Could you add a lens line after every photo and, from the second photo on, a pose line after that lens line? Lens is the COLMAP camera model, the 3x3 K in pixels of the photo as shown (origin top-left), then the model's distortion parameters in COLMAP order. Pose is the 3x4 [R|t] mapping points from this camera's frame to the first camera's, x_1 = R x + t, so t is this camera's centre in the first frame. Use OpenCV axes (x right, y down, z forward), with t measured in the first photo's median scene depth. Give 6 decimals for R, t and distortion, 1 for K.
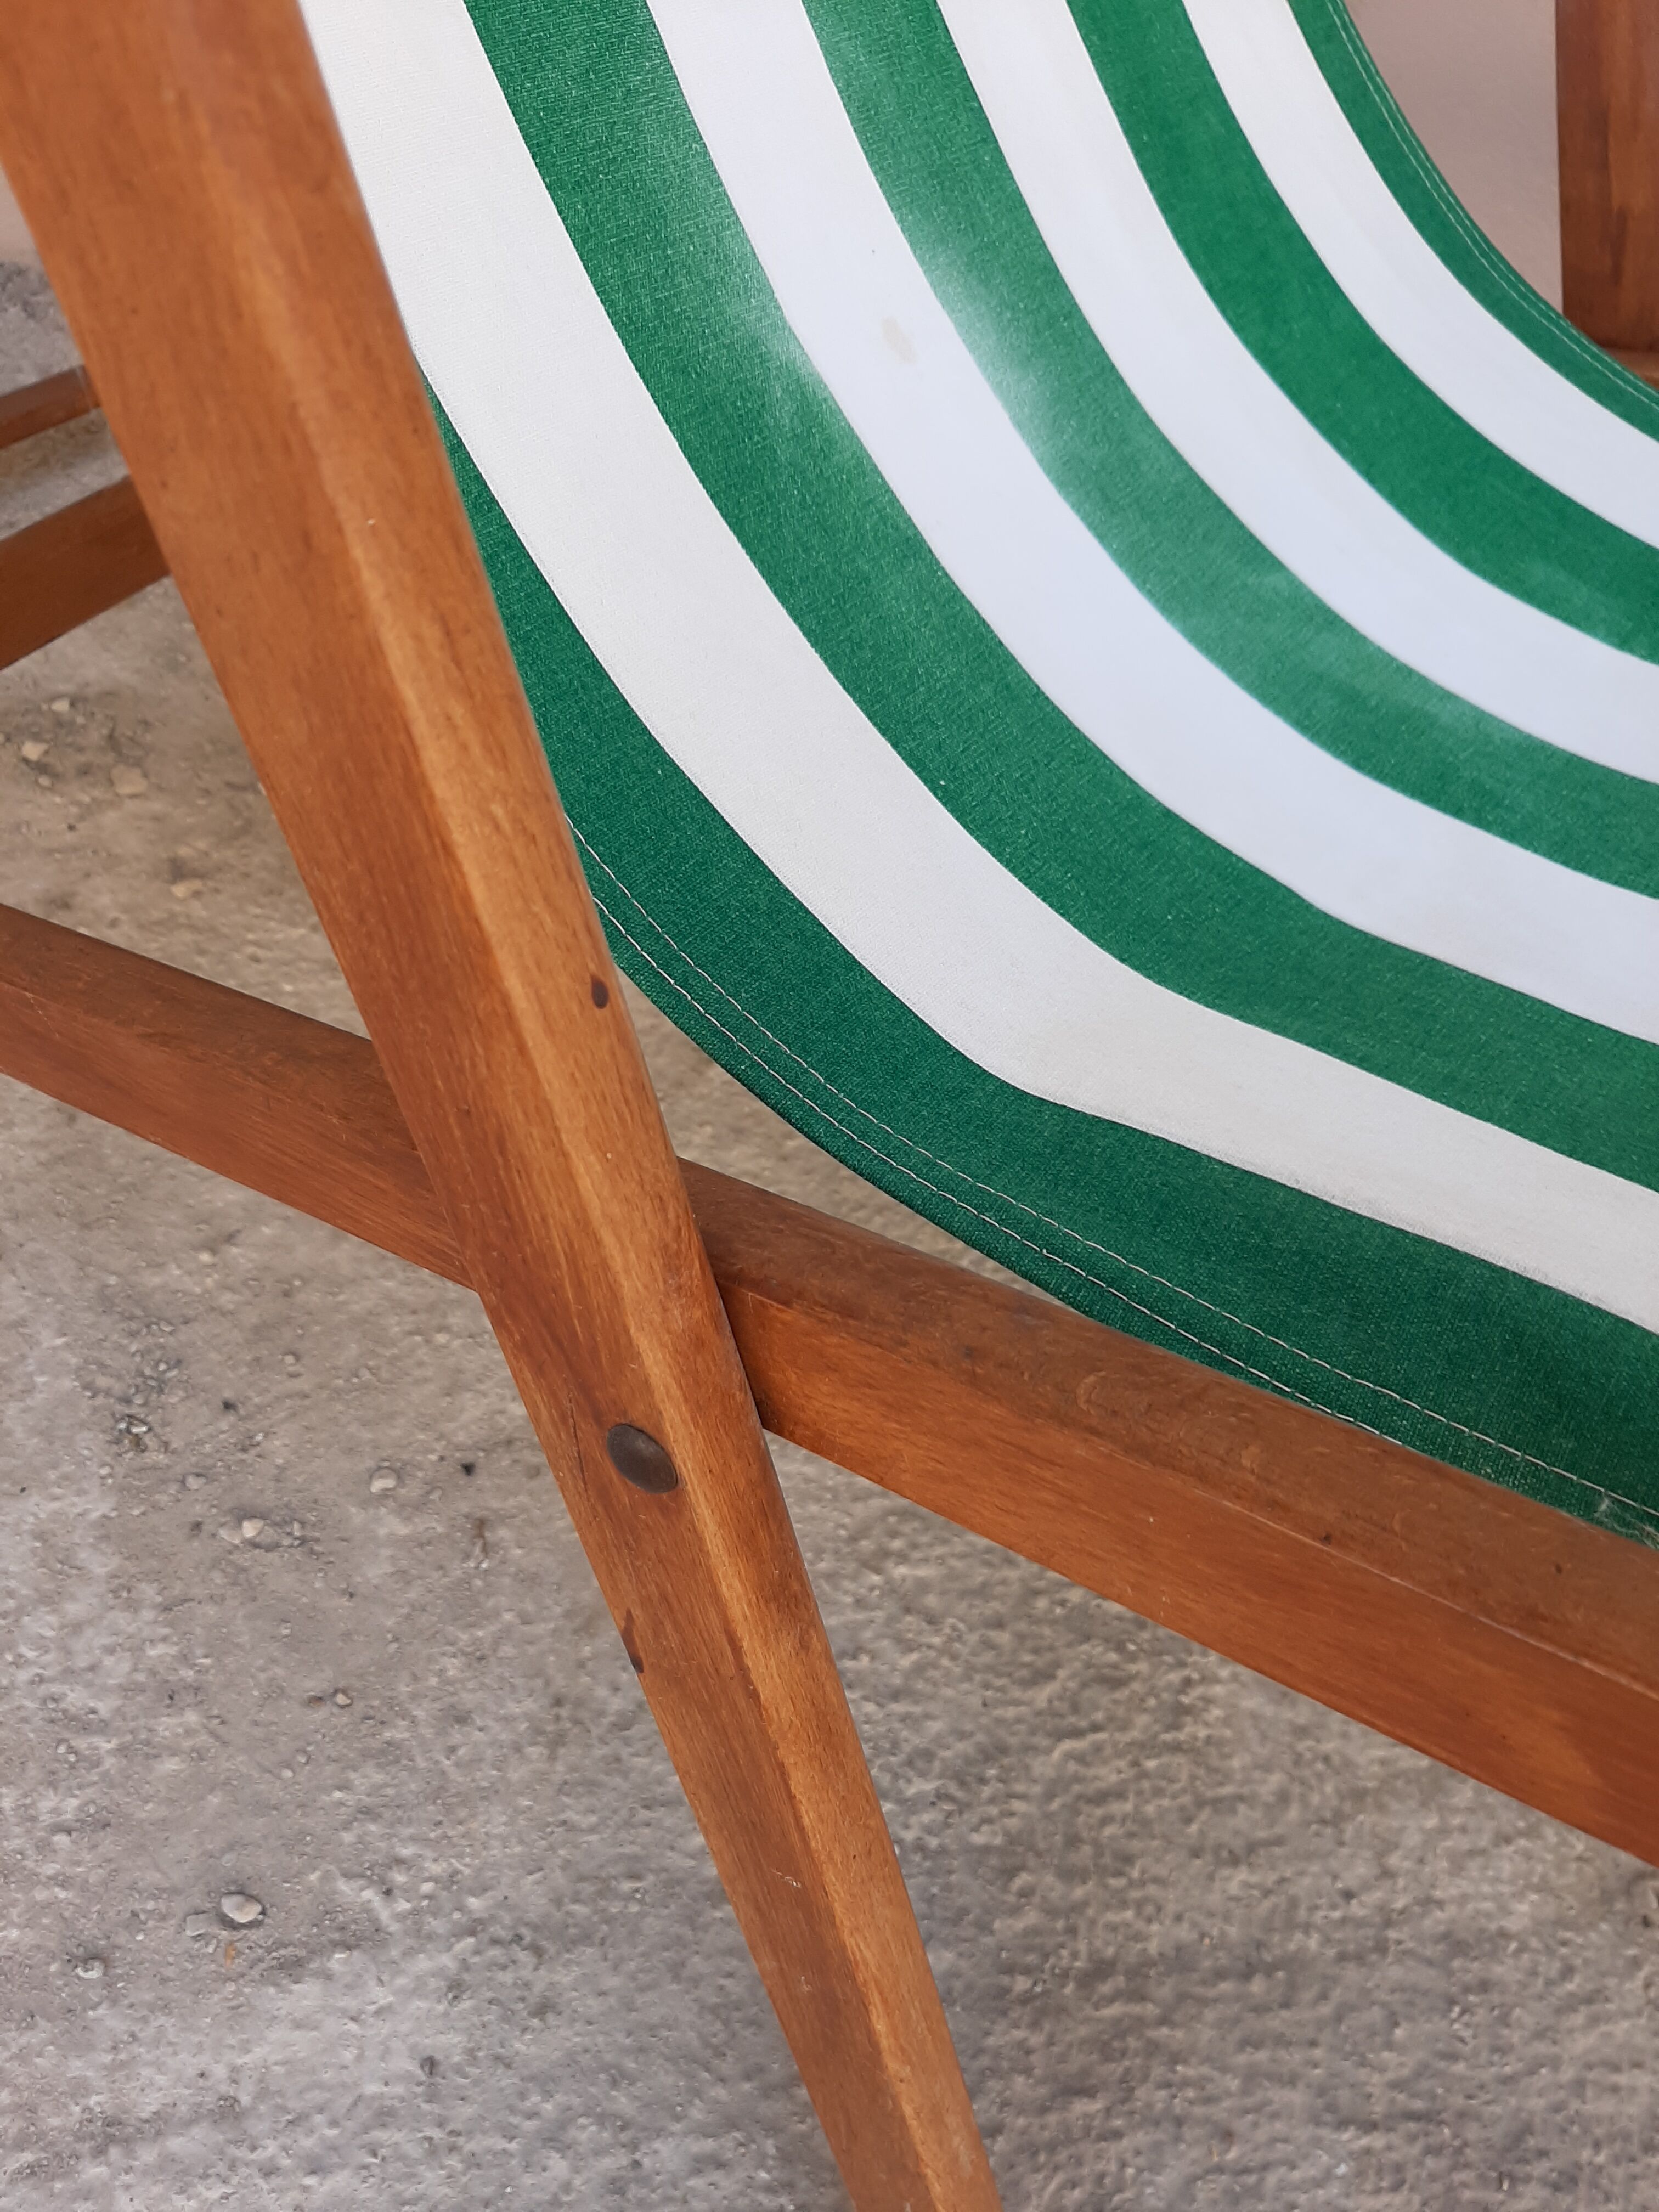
lens RADIAL K [[1746.1, 0, 813.3], [0, 1746.1, 1110.9], [0, 0, 1]] dist [0.058932, -0.106675]
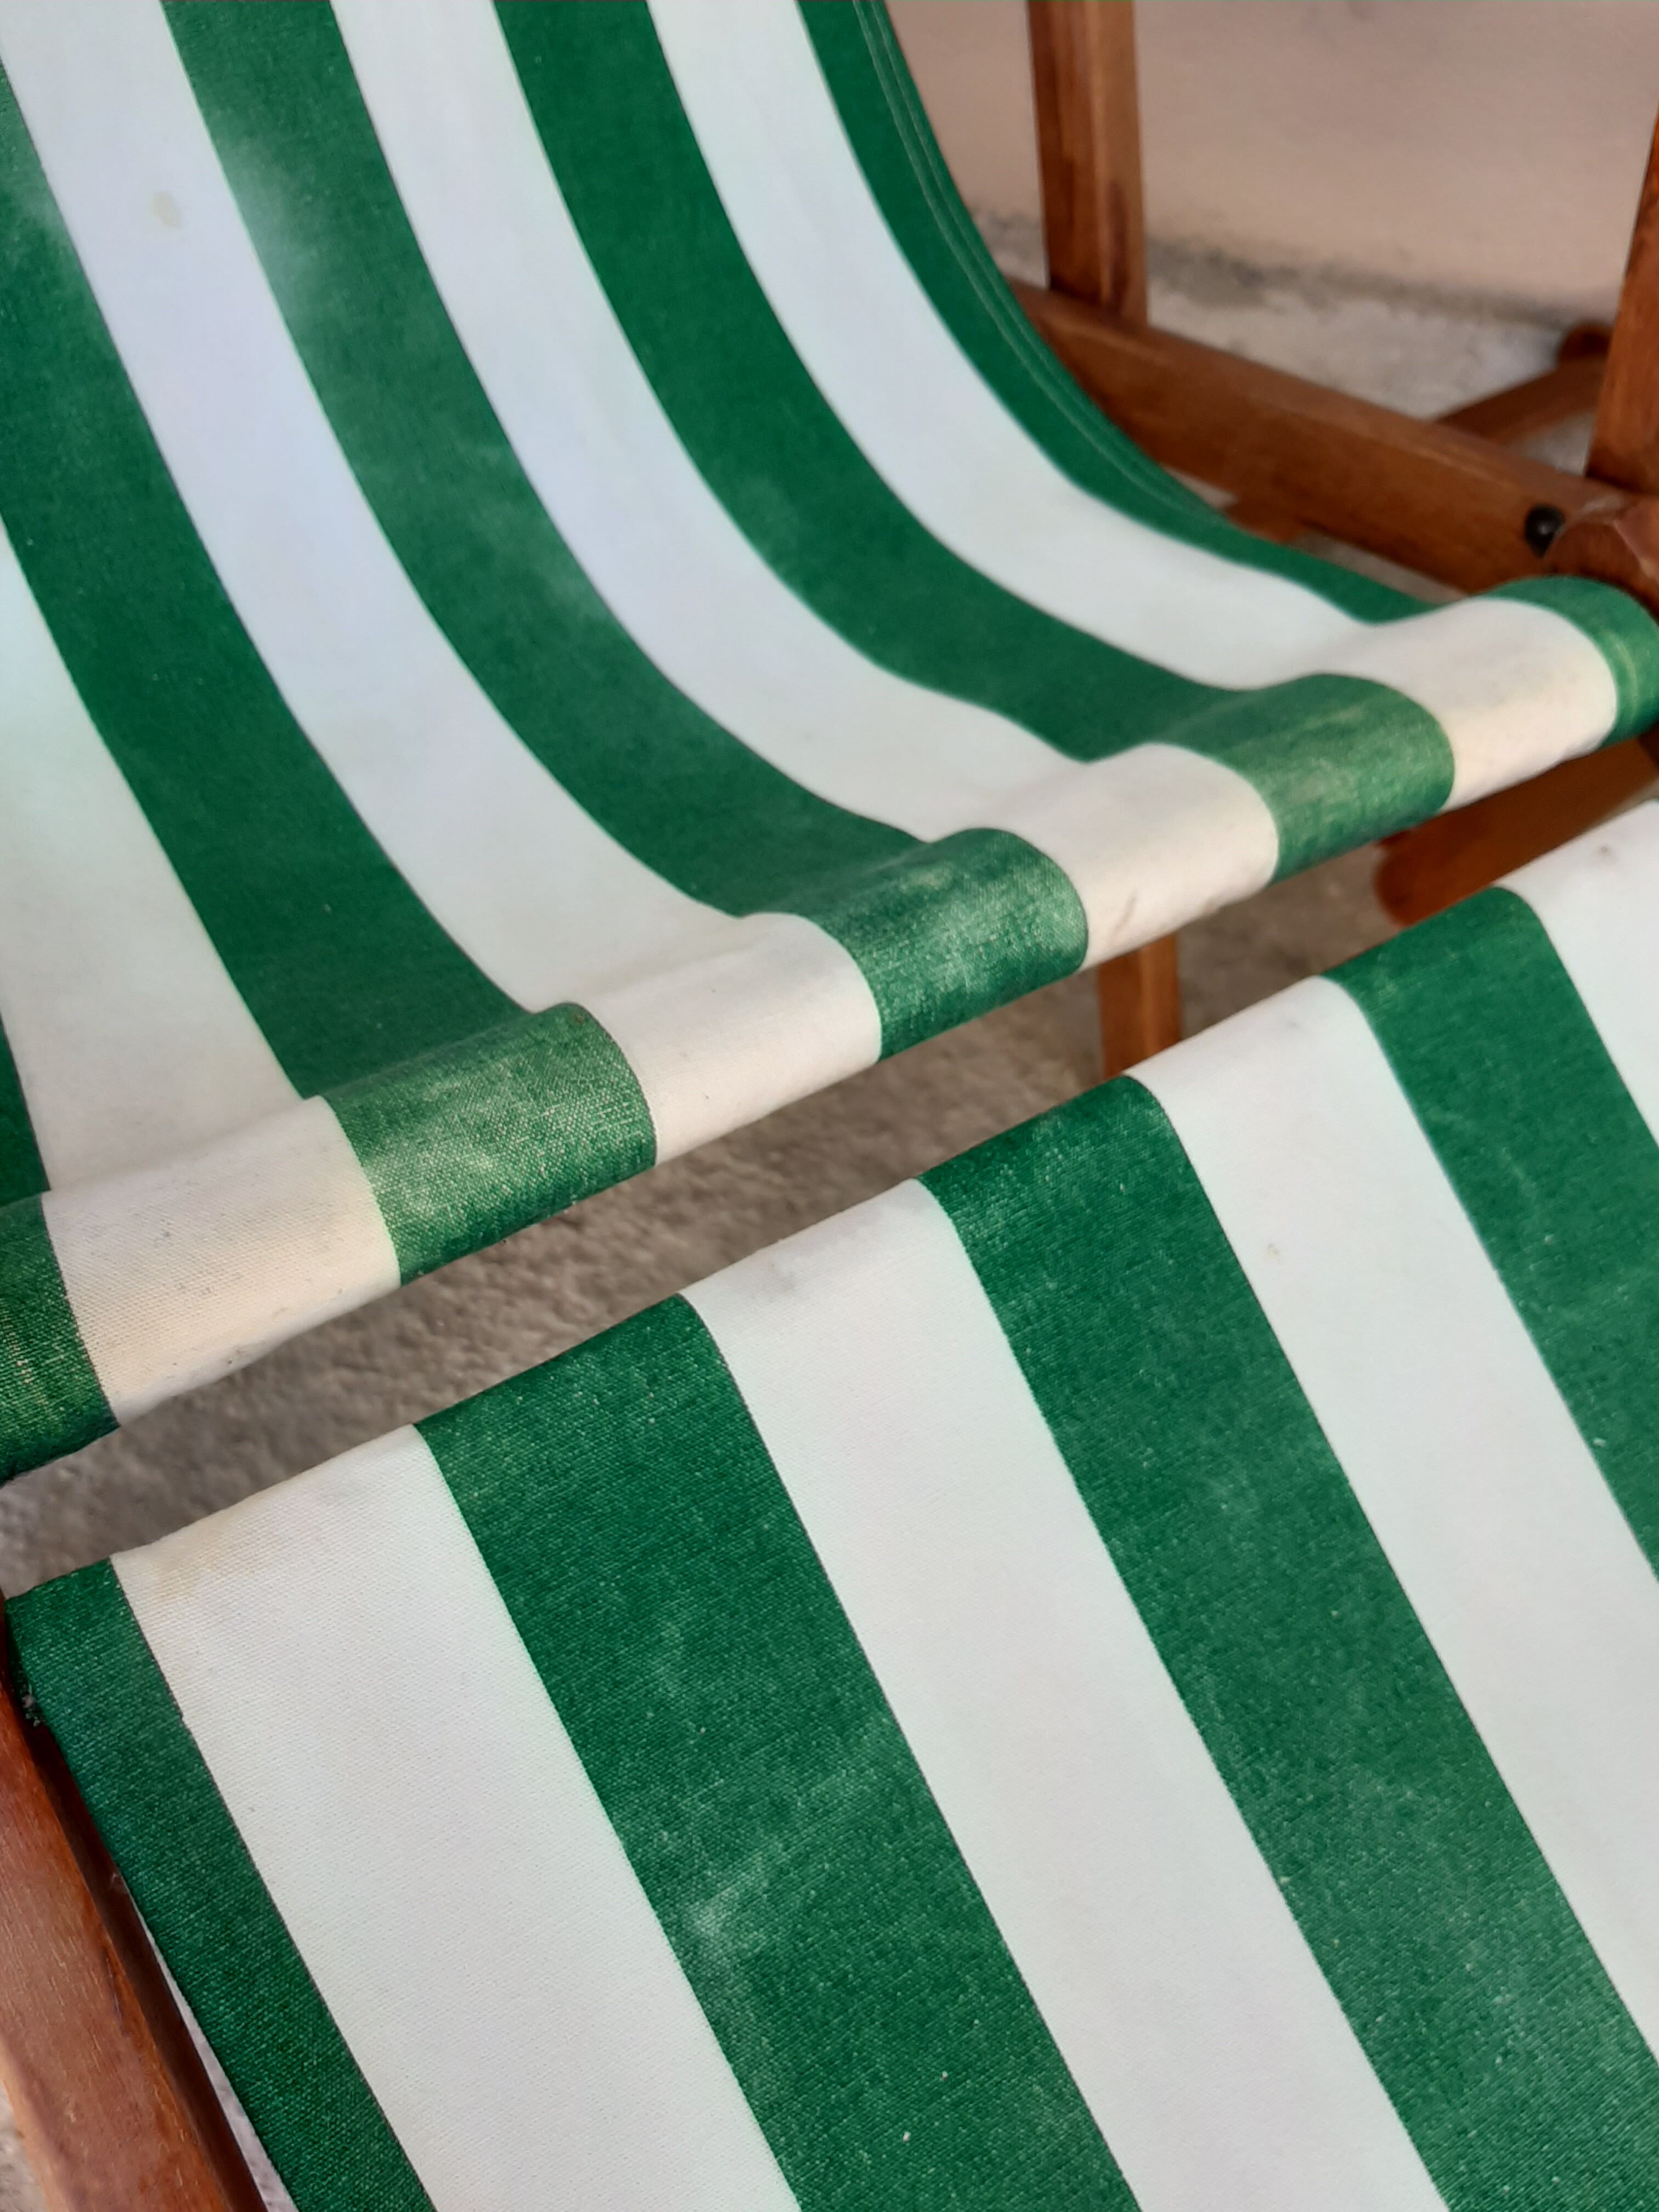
lens RADIAL K [[1728.3, 0, 823.2], [0, 1728.3, 1101.3], [0, 0, 1]] dist [-0.023244, -0.002737]
pose [[0.923740, 0.279207, -0.262197, 0.805977], [-0.254833, 0.959067, 0.123492, -0.067351], [0.285945, -0.047258, 0.957080, -0.084854]]
